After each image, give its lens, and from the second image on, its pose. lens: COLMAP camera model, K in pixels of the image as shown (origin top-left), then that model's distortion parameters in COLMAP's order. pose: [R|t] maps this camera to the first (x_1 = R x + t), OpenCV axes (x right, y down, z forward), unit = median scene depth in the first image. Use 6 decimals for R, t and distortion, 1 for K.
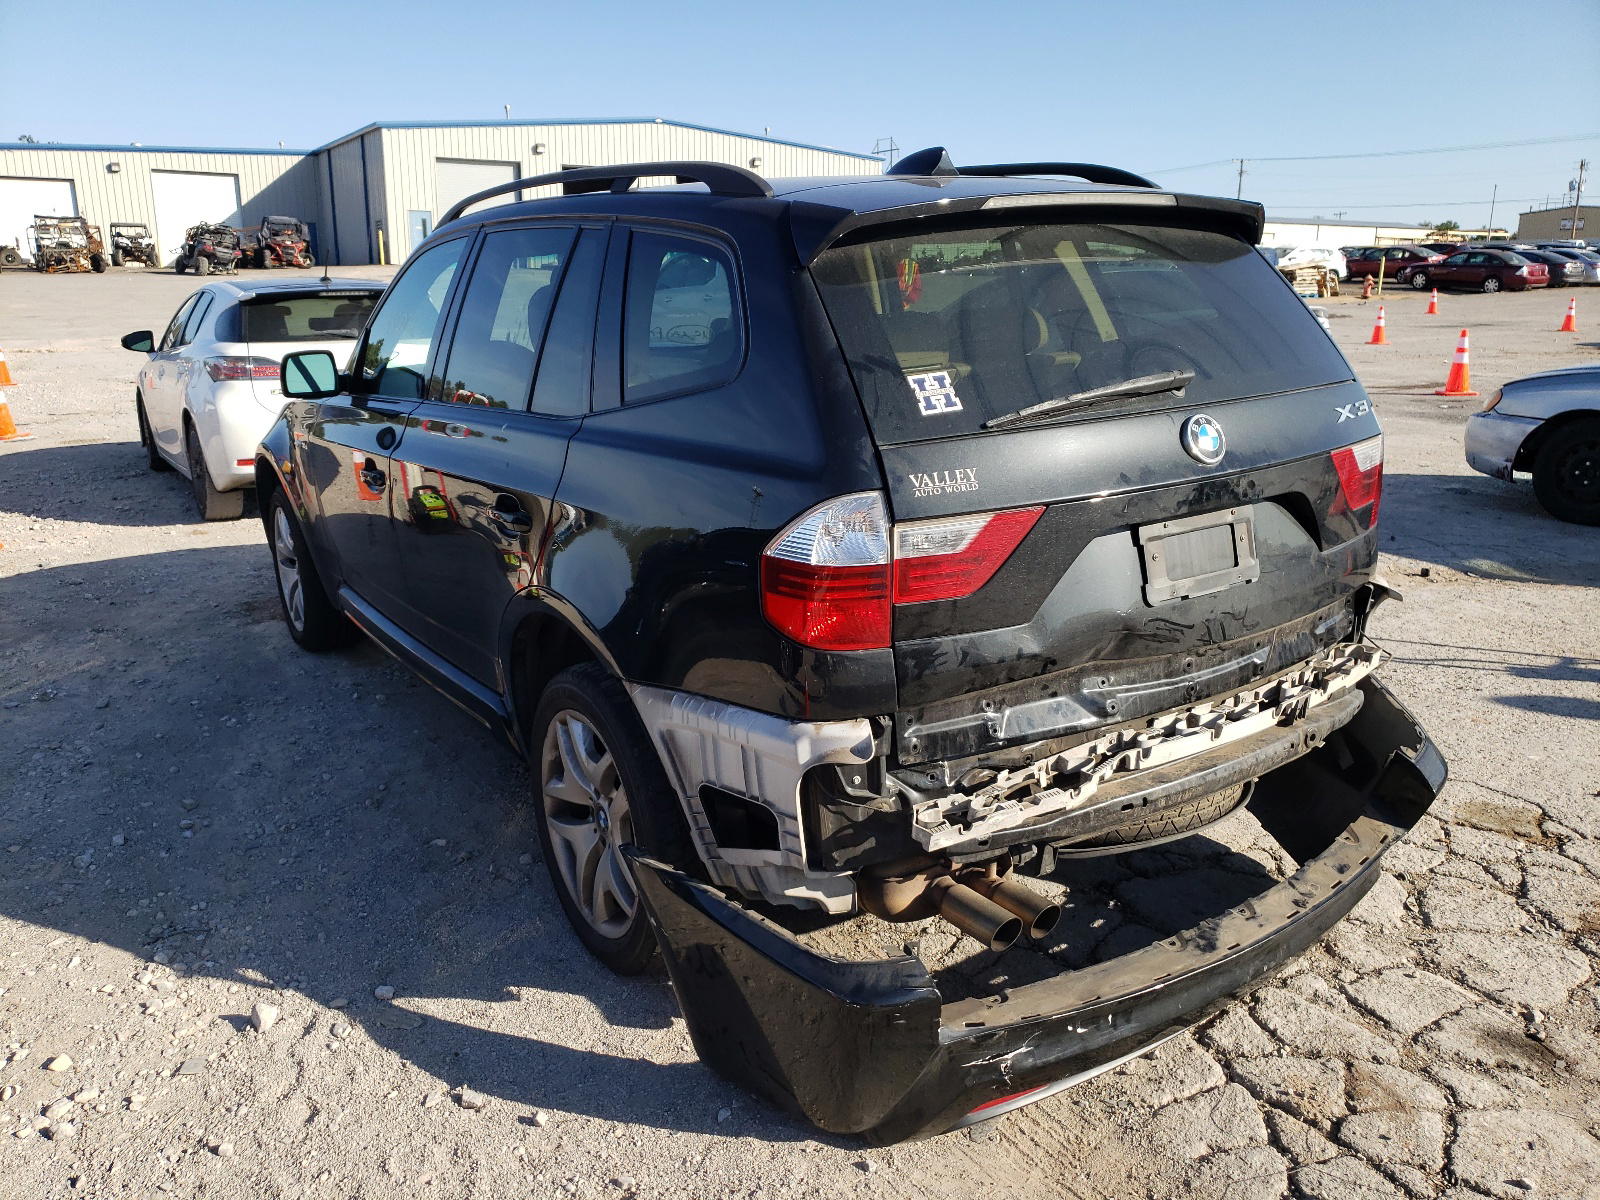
lens RADIAL K [[1199.3, 0, 791.5], [0, 1199.3, 609.8], [0, 0, 1]] dist [0.018816, 0.003433]
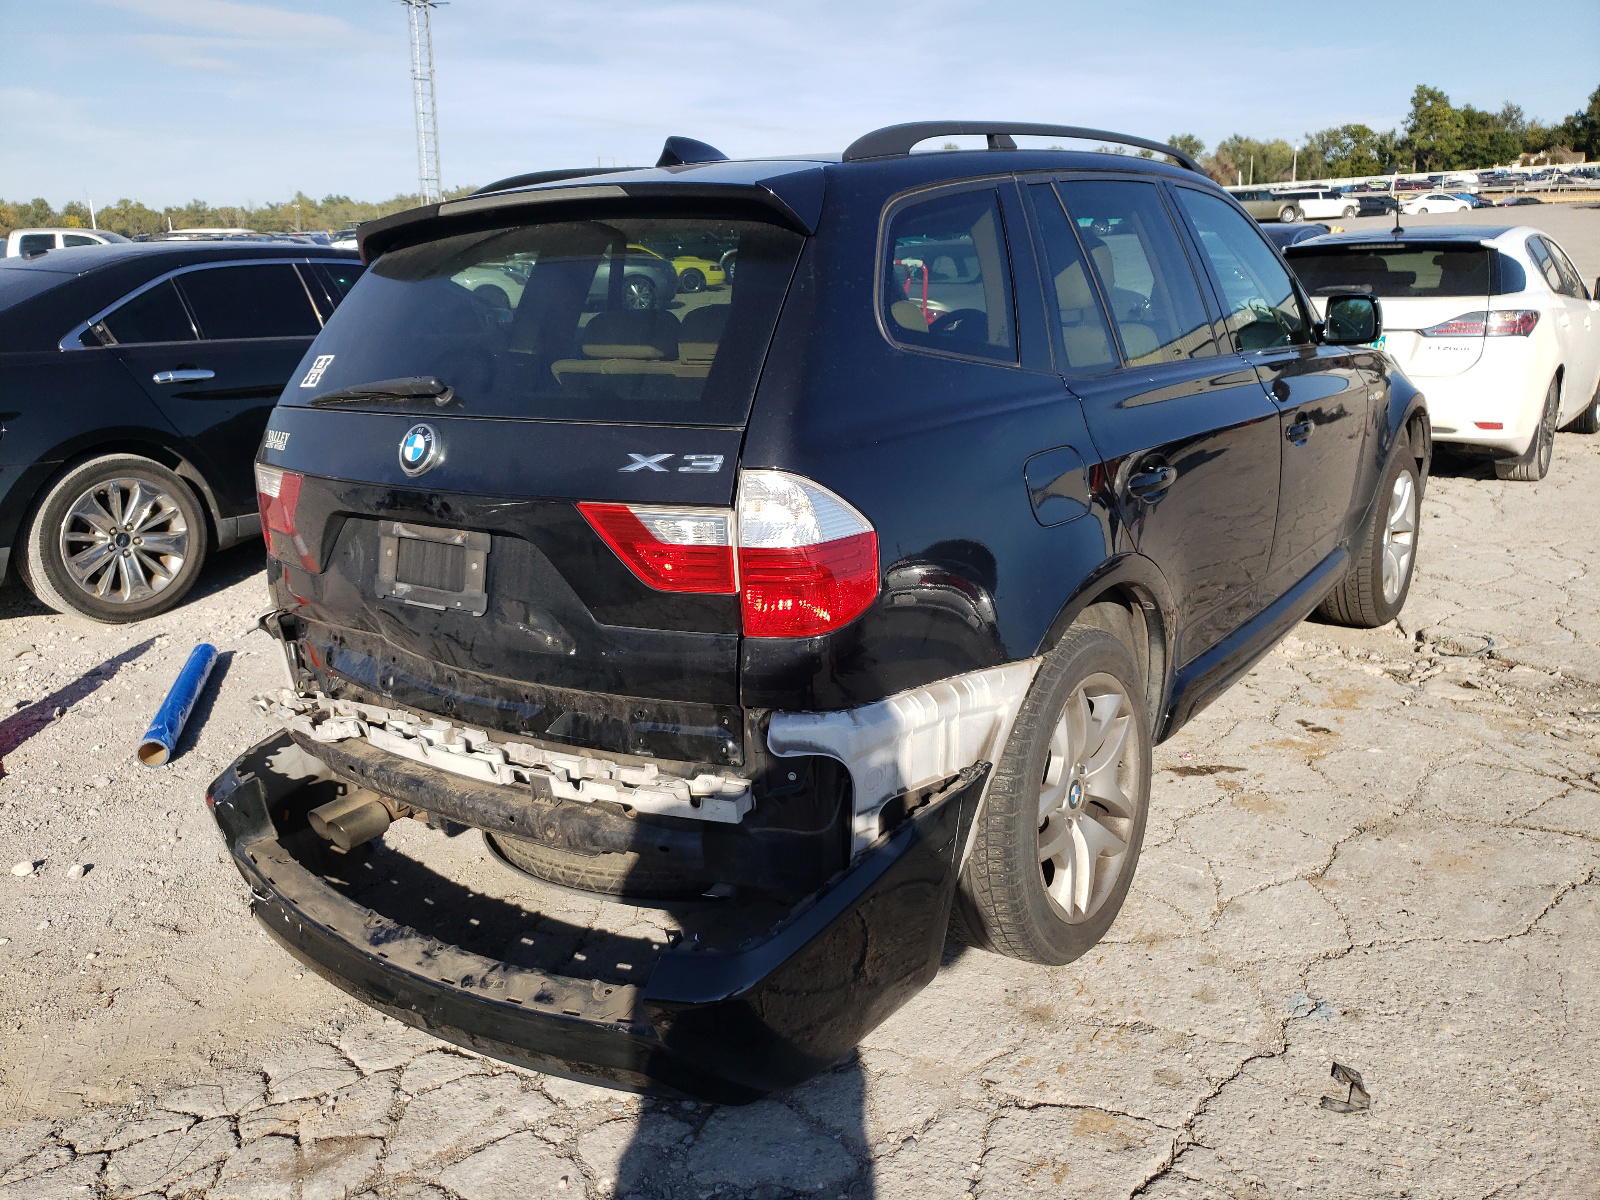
lens RADIAL K [[1199.3, 0, 768.4], [0, 1199.3, 593.9], [0, 0, 1]] dist [0.018816, 0.003433]
pose [[0.377920, 0.258695, -0.888962, 1.234009], [-0.225917, 0.956913, 0.182426, -0.249082], [0.897852, 0.131889, 0.420081, 0.787201]]
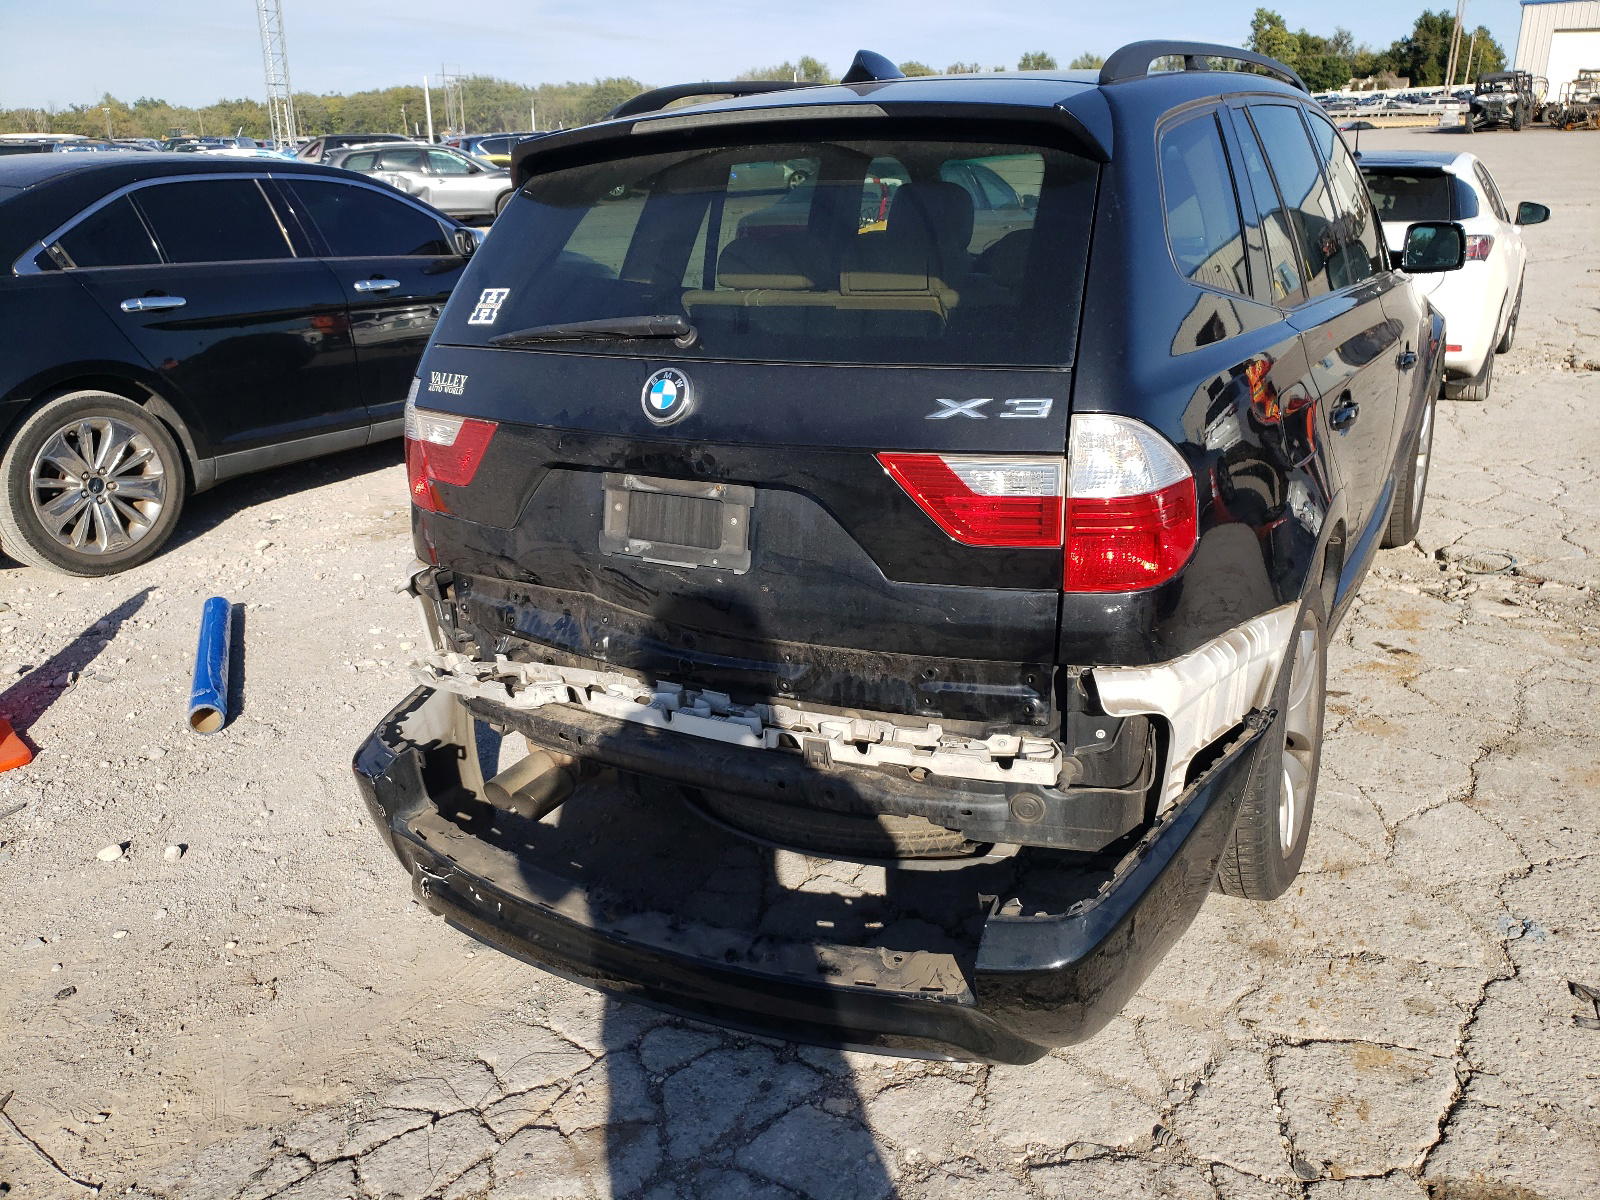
lens RADIAL K [[1199.3, 0, 783.7], [0, 1199.3, 591.6], [0, 0, 1]] dist [0.018816, 0.003433]
pose [[0.482163, 0.300296, -0.823007, 1.070243], [-0.223688, 0.950480, 0.215759, -0.197608], [0.847043, 0.080066, 0.525459, 0.561972]]
